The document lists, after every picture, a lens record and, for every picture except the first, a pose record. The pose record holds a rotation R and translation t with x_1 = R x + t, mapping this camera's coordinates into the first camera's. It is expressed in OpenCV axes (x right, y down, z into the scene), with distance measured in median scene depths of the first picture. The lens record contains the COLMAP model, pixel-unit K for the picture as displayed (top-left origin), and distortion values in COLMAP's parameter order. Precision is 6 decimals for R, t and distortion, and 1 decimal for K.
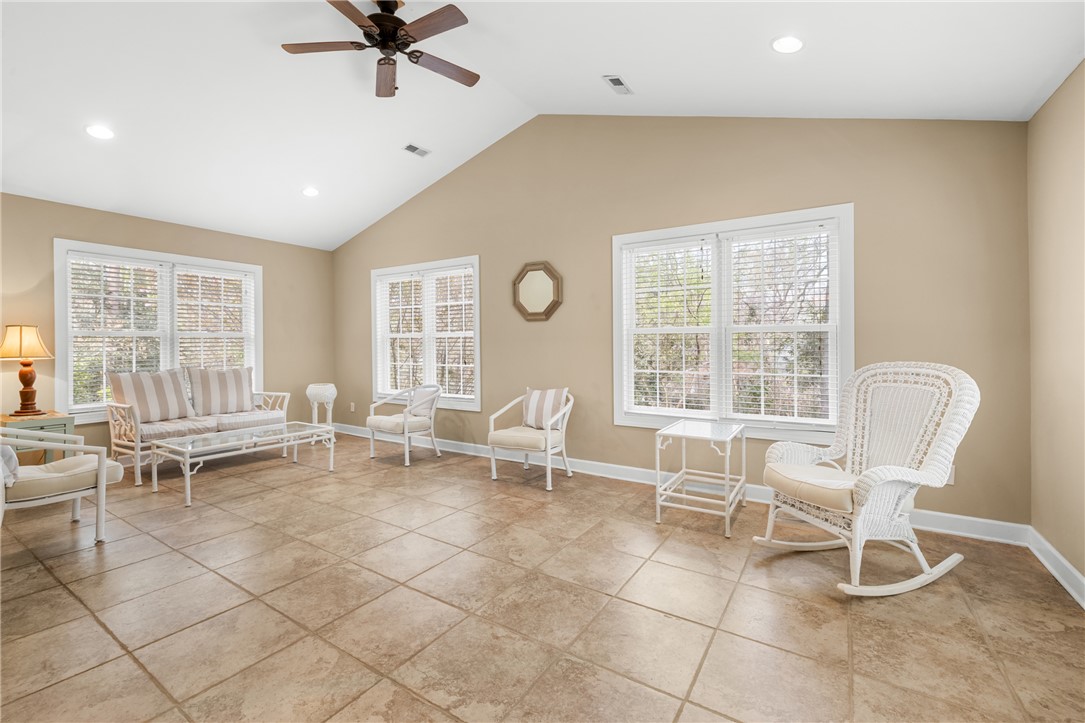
lens RADIAL K [[470.2, 0, 526.8], [0, 470.2, 344.4], [0, 0, 1]] dist [-0.003747, 0.000399]
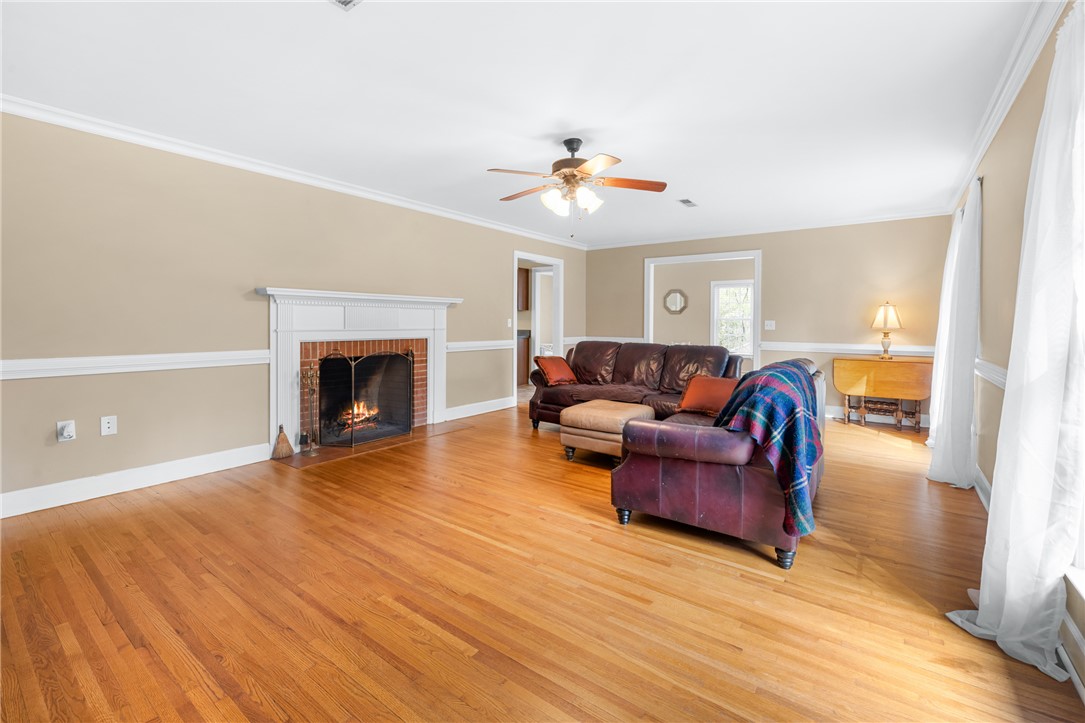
lens RADIAL K [[470.2, 0, 530.0], [0, 470.2, 328.4], [0, 0, 1]] dist [-0.003747, 0.000399]
pose [[0.997110, 0.014350, -0.074609, -0.514271], [-0.013712, 0.999865, 0.009054, 0.009377], [0.074728, -0.008004, 0.997172, -1.373549]]
